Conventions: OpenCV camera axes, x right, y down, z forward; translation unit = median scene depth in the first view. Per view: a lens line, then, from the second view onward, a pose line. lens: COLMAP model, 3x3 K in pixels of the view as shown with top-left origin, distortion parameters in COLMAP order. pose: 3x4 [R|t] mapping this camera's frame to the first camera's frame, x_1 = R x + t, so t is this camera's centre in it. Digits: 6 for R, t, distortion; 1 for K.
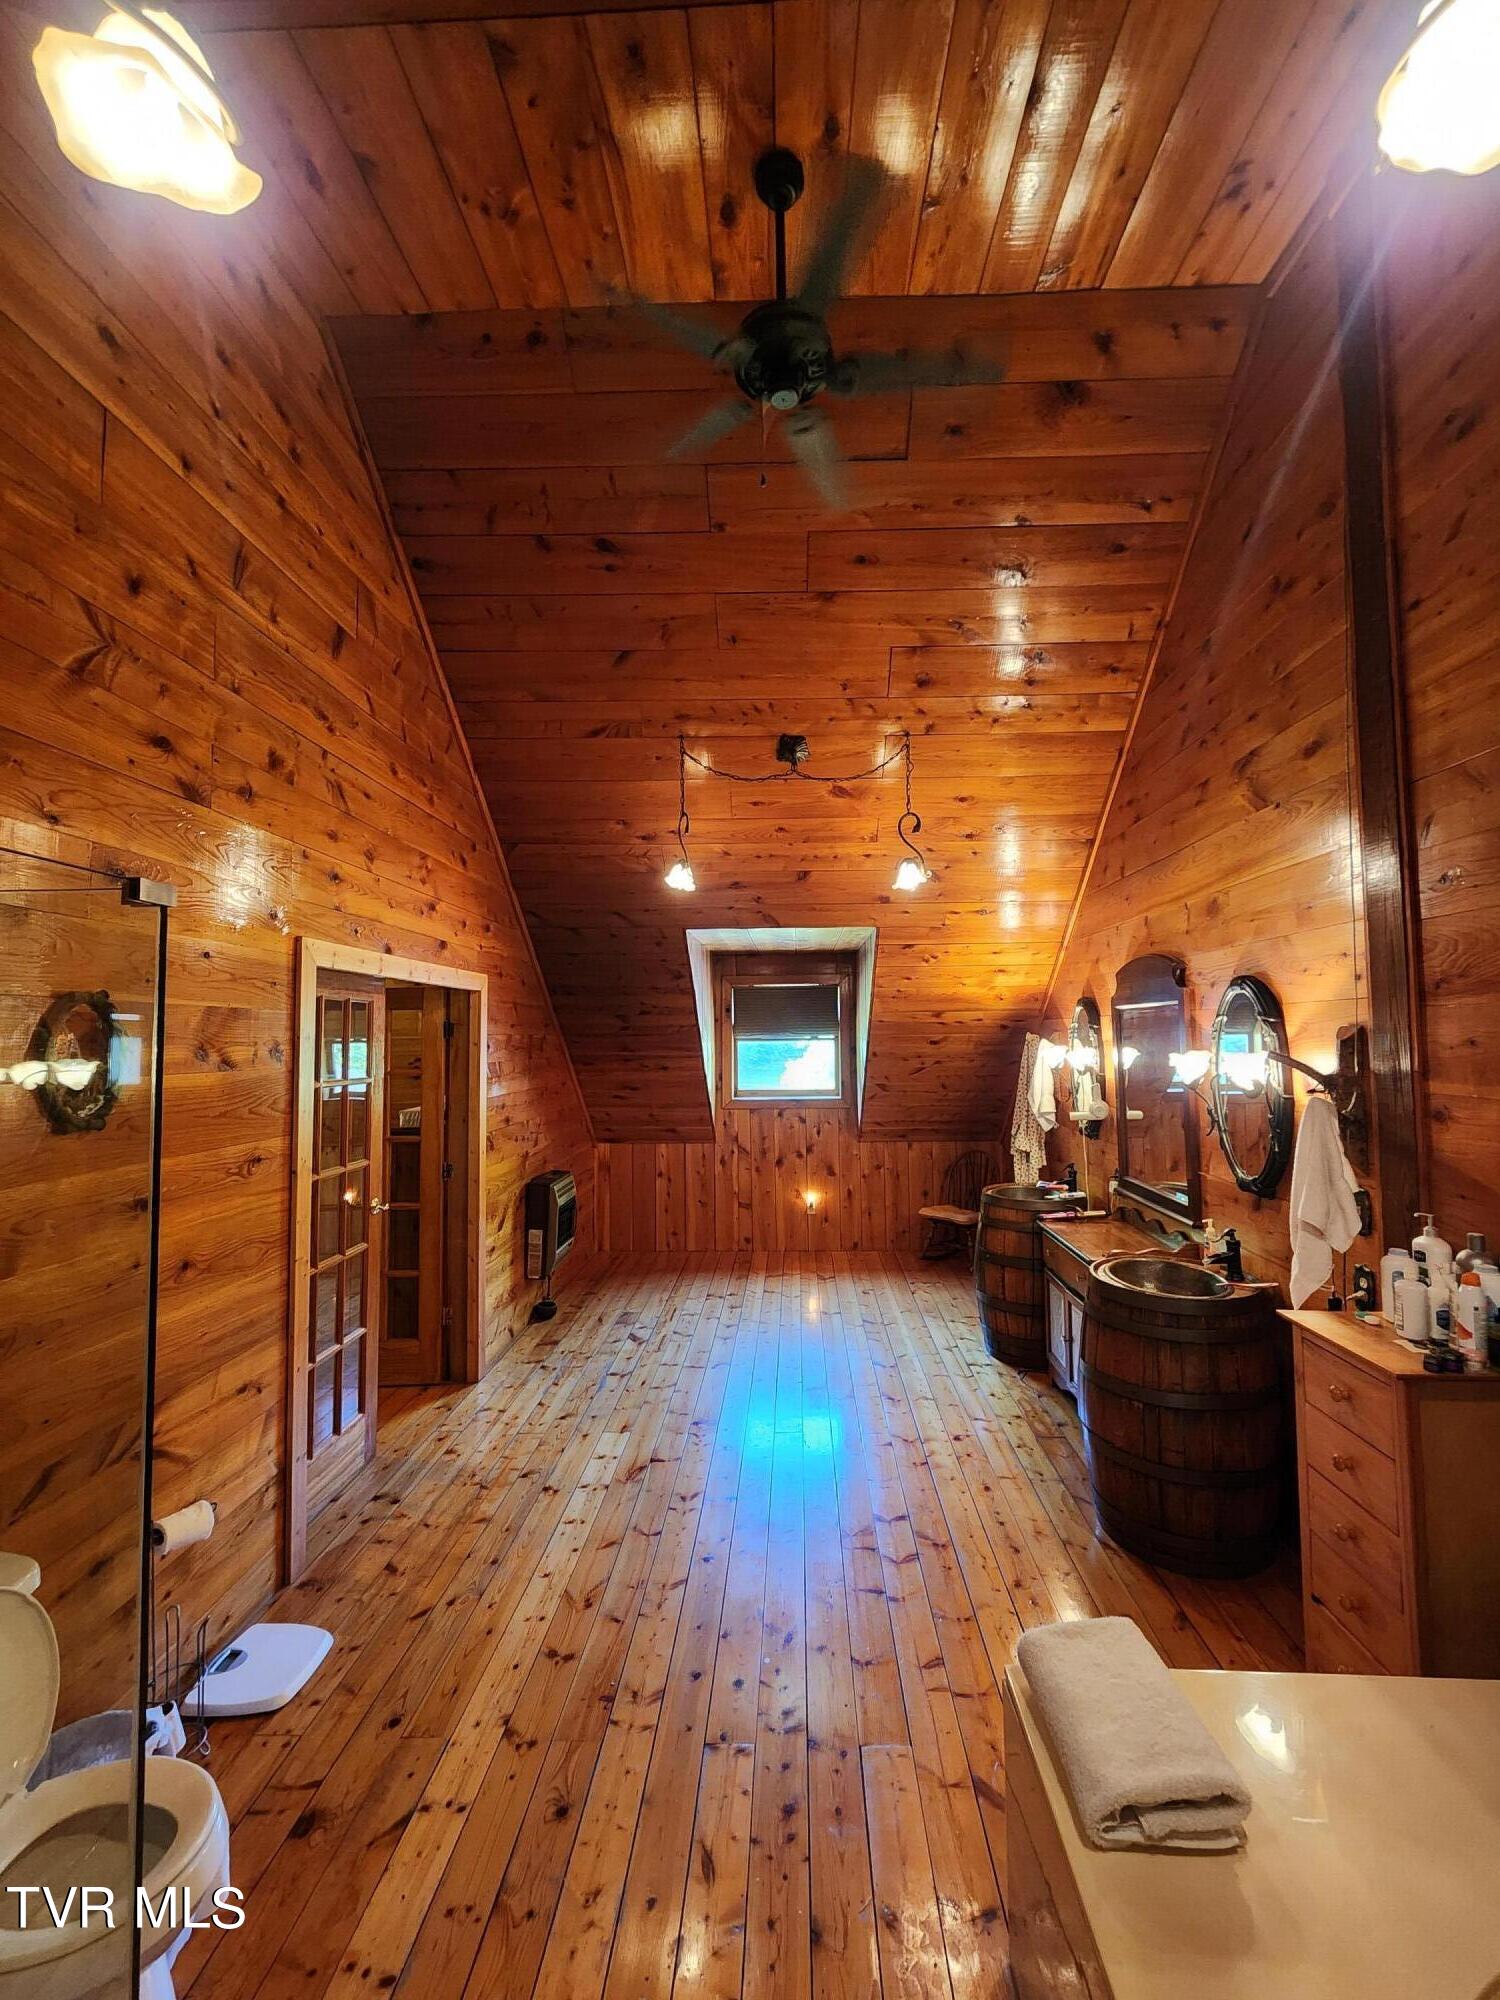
lens RADIAL K [[824.2, 0, 750.0], [0, 824.2, 1000.0], [0, 0, 1]] dist [0.001791, 0.000556]
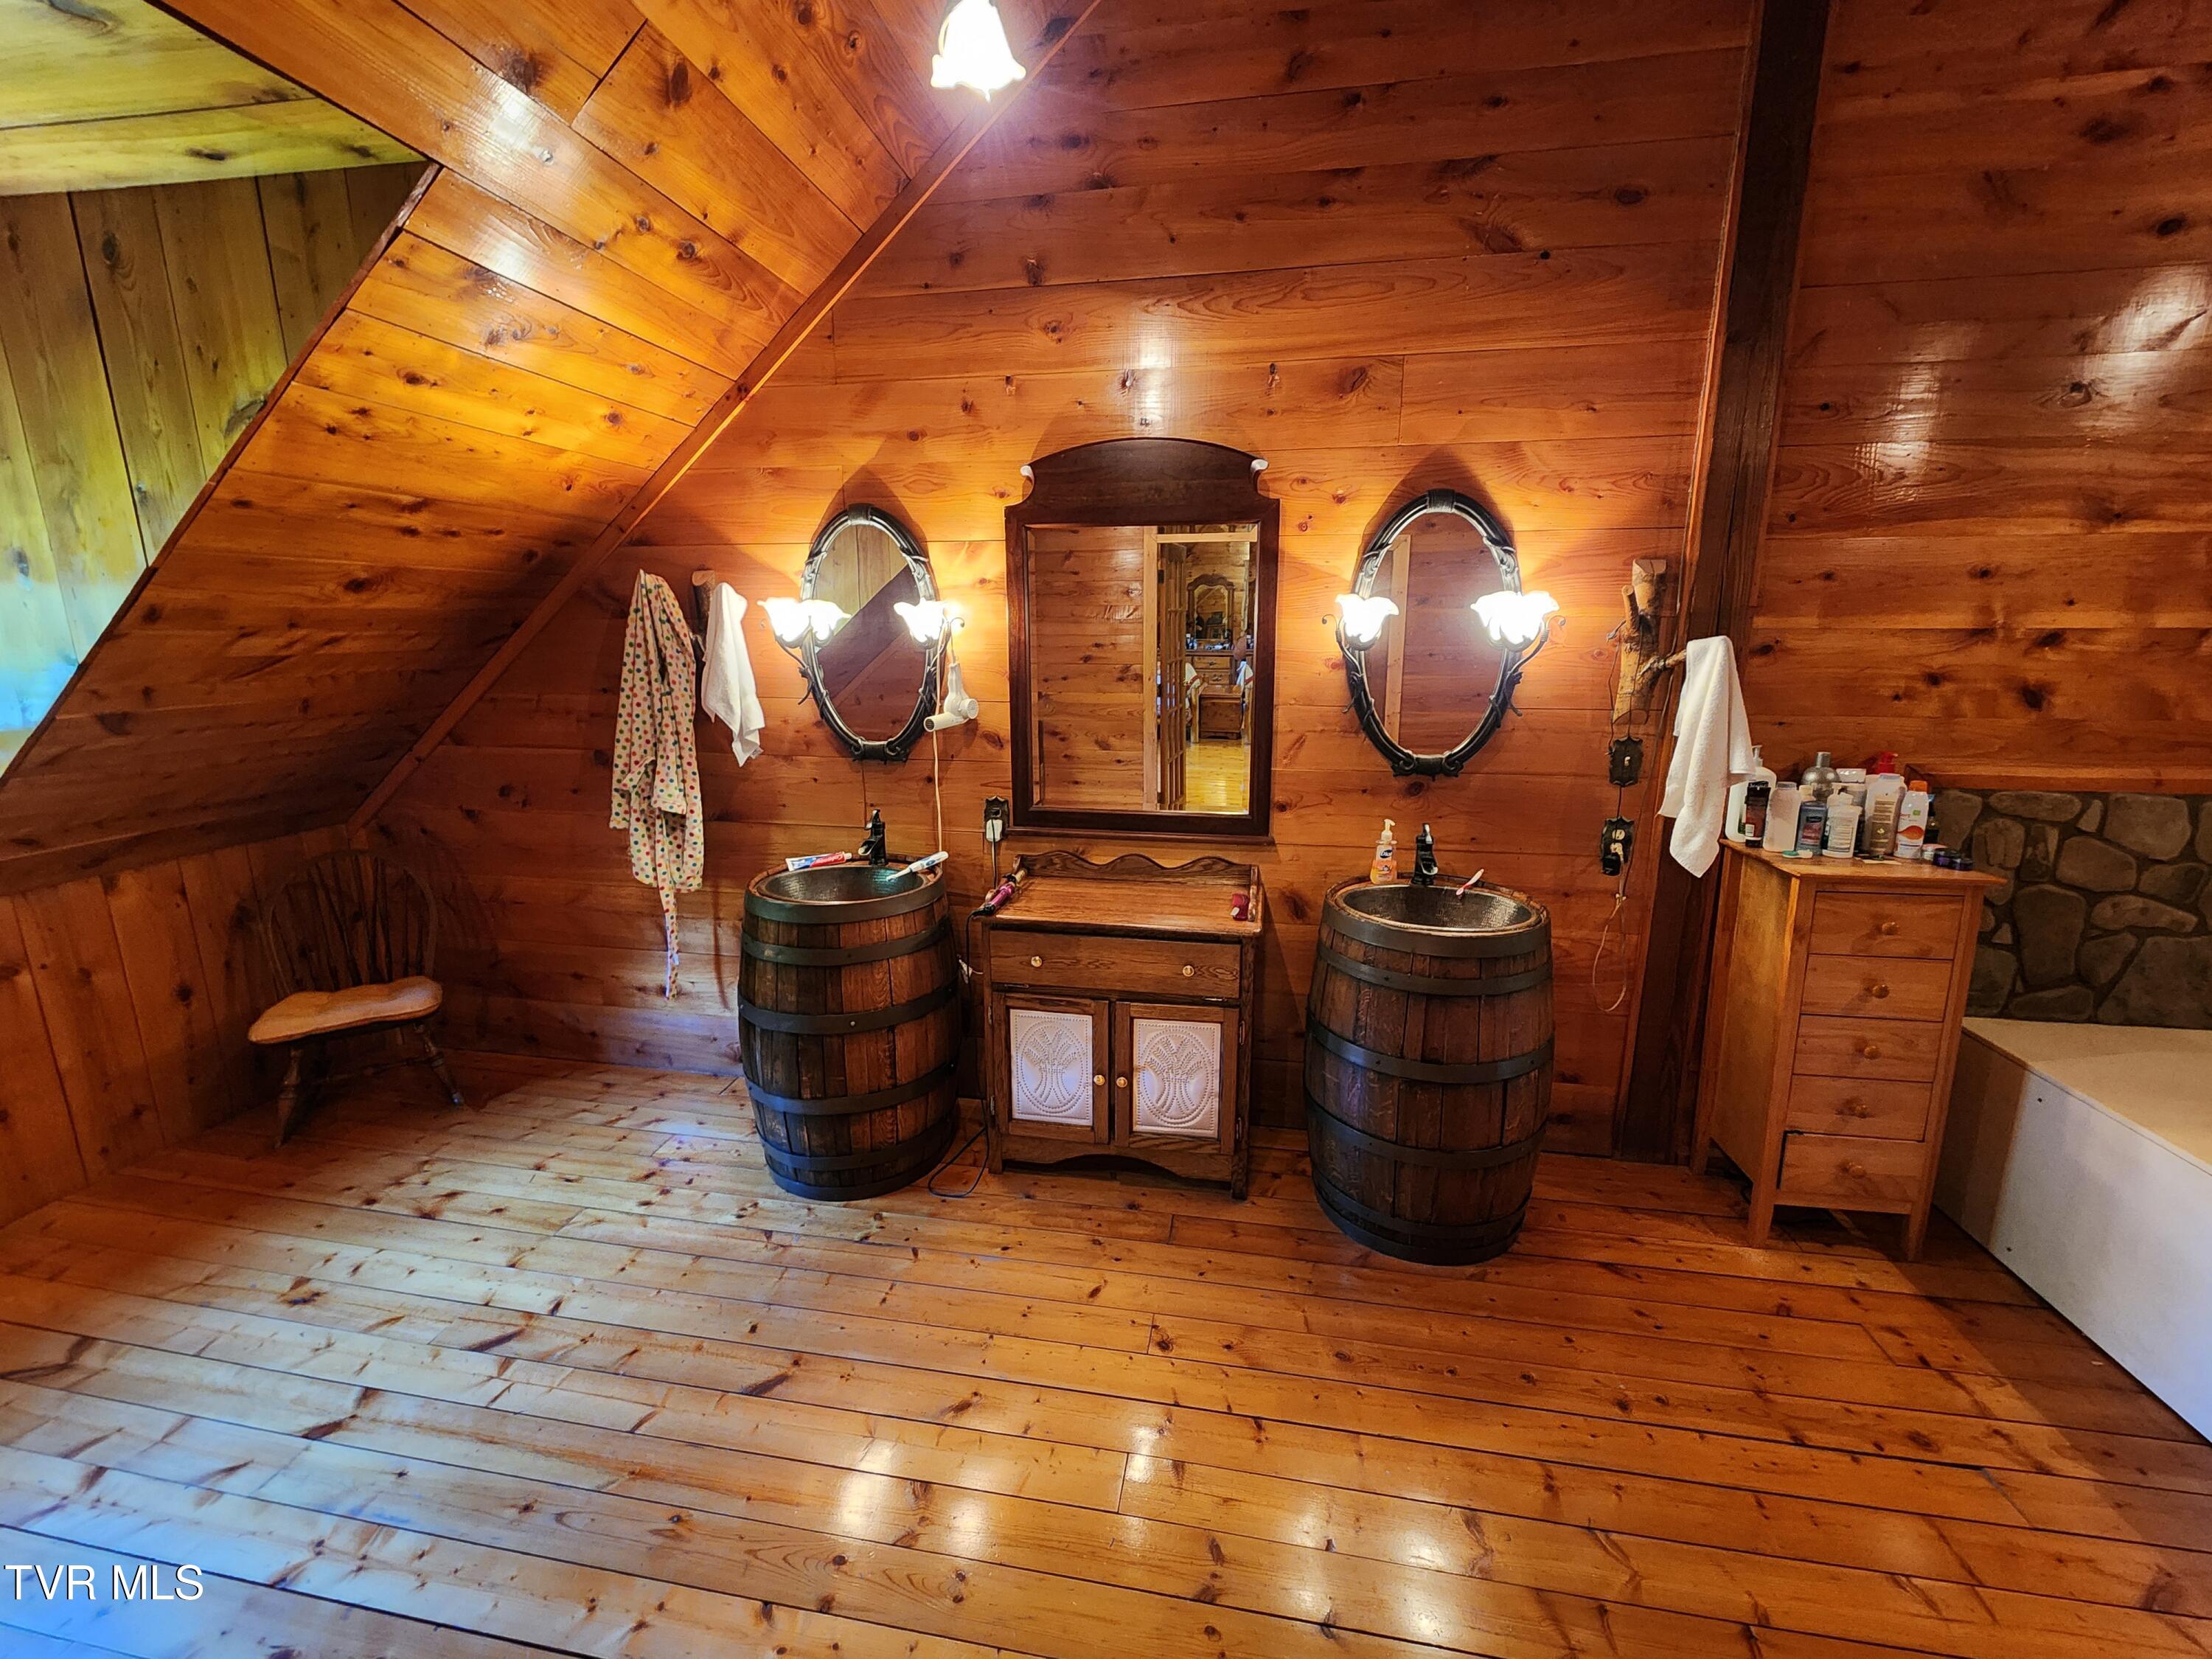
lens RADIAL K [[911.5, 0, 1103.0], [0, 911.5, 817.2], [0, 0, 1]] dist [0.001791, 0.000556]
pose [[0.128309, -0.199361, 0.971490, -0.158010], [-0.045040, 0.977404, 0.206523, 0.054700], [-0.990711, -0.070254, 0.116430, 0.626781]]
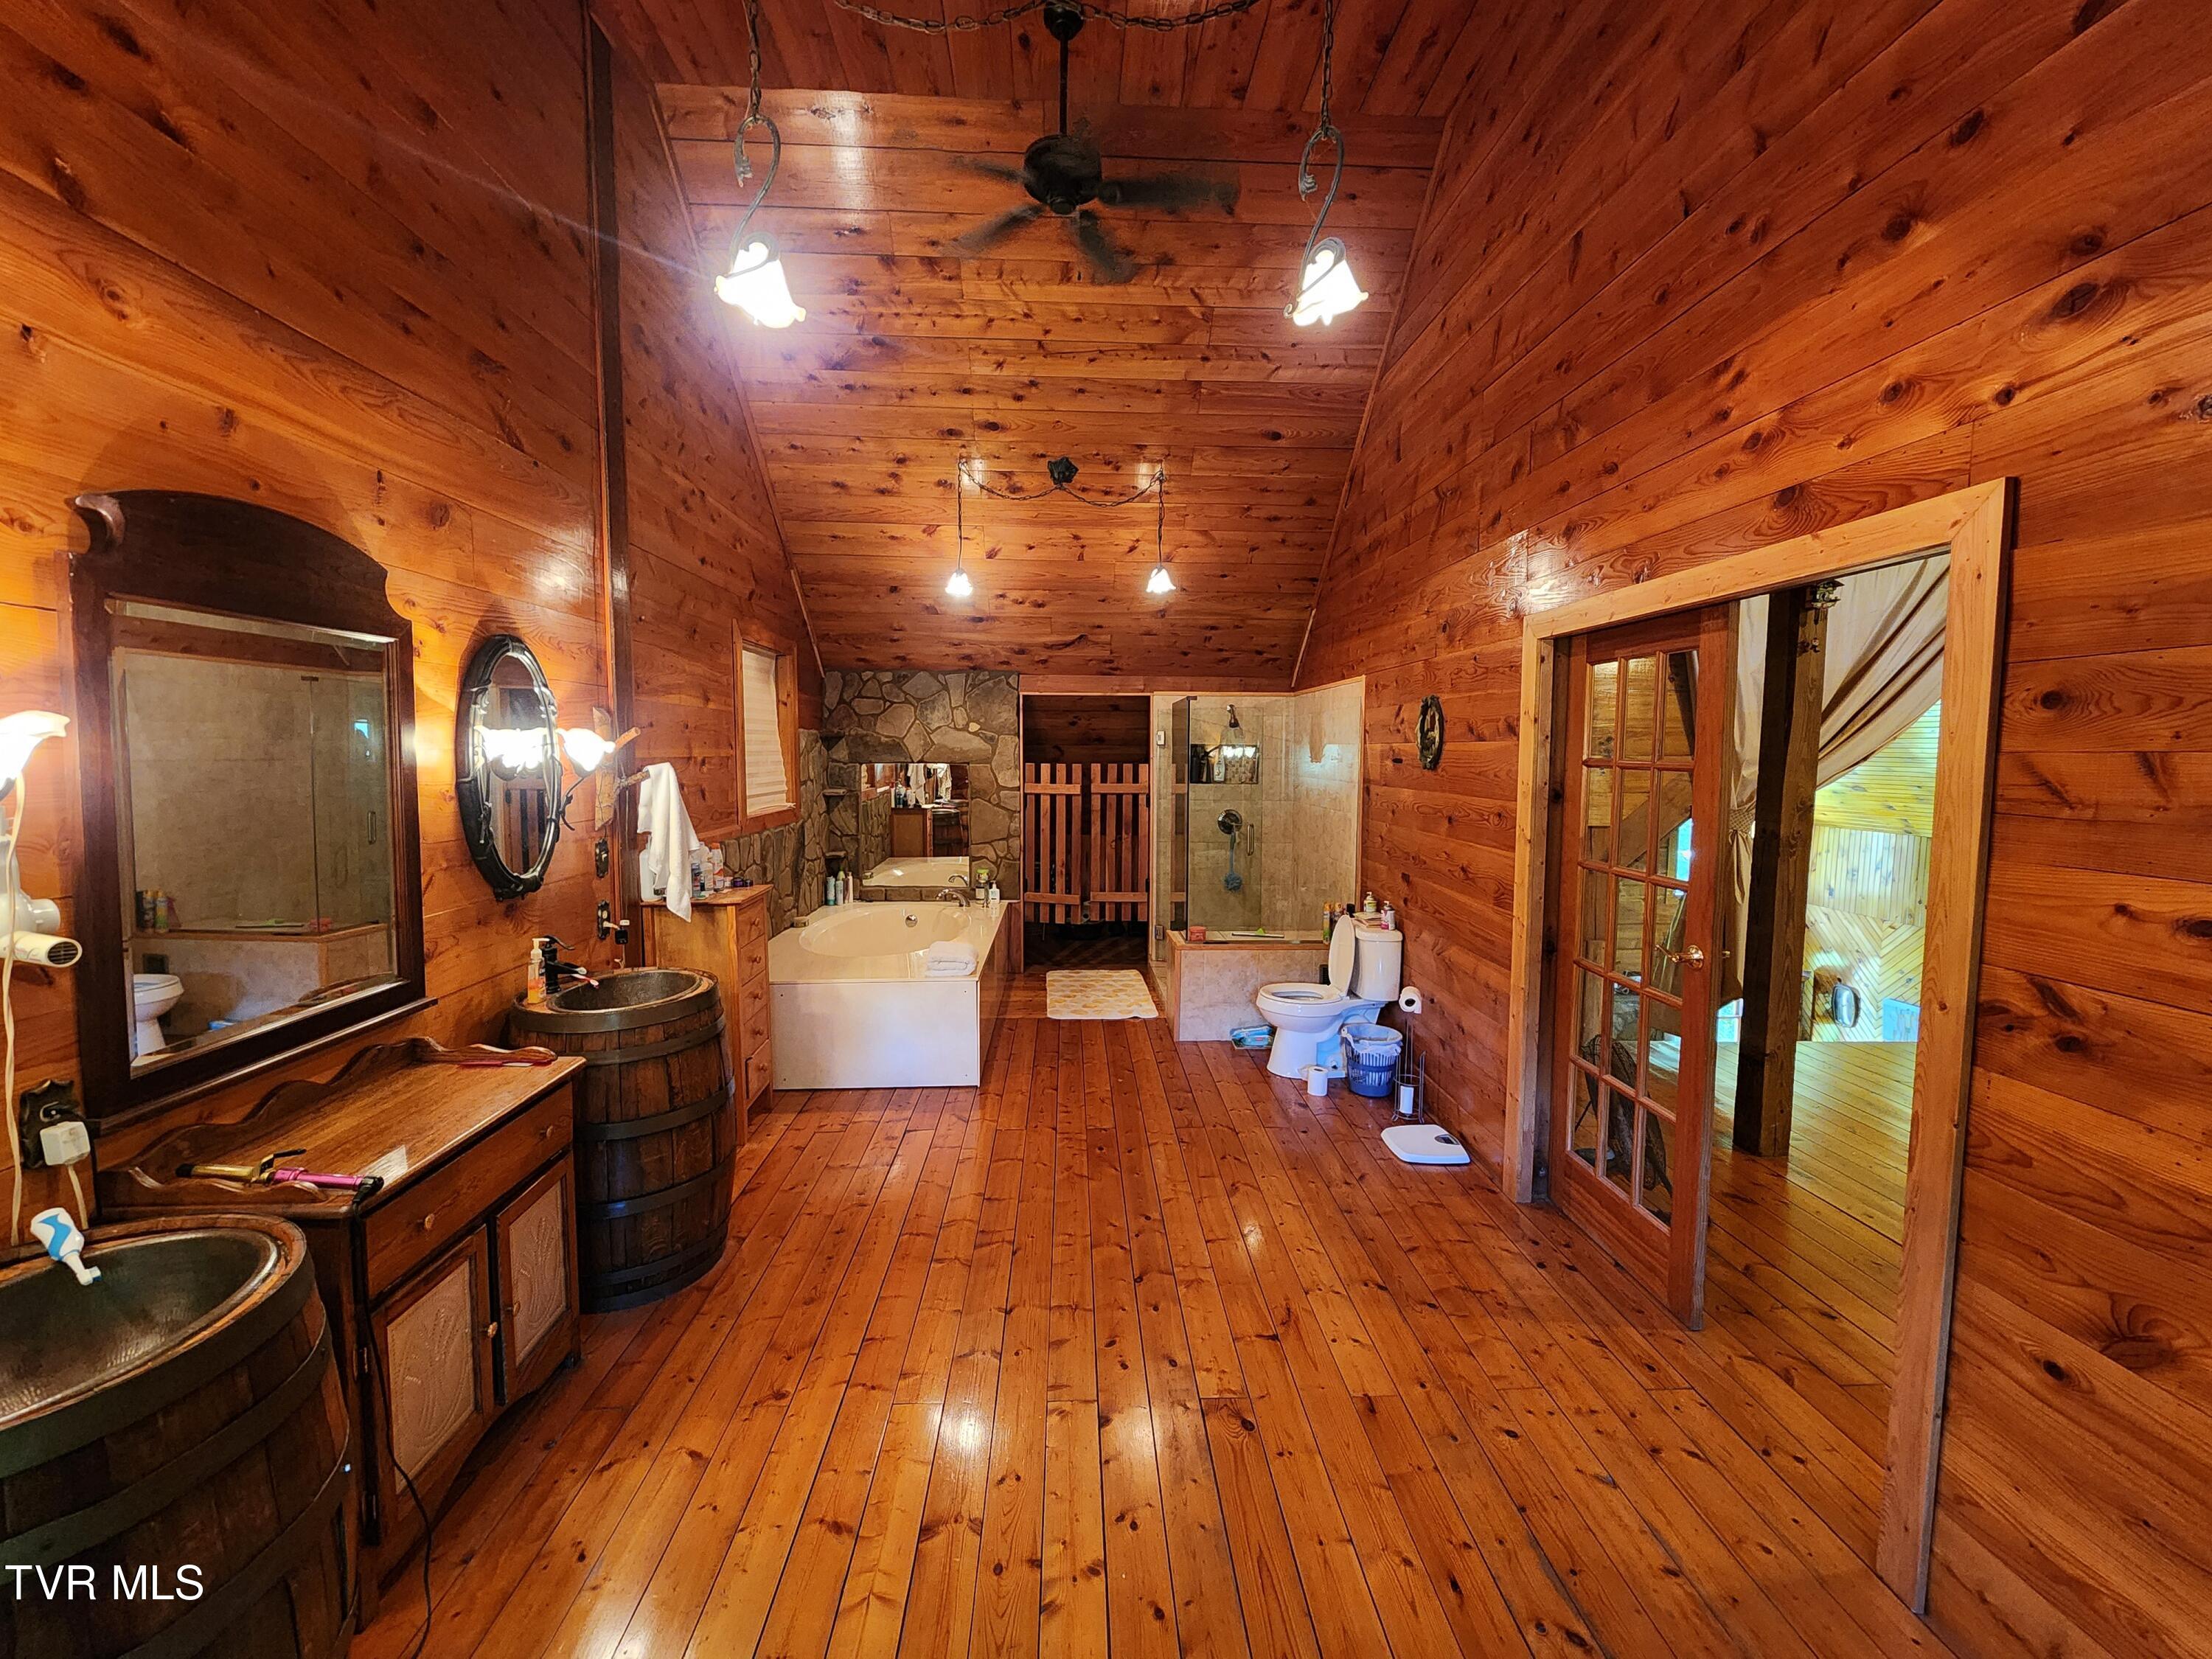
lens RADIAL K [[911.5, 0, 1103.0], [0, 911.5, 817.2], [0, 0, 1]] dist [0.001791, 0.000556]
pose [[-0.996016, 0.008052, -0.088810, 0.048927], [0.005688, 0.999623, 0.026846, 0.069043], [0.088993, 0.026234, -0.995687, 1.038205]]
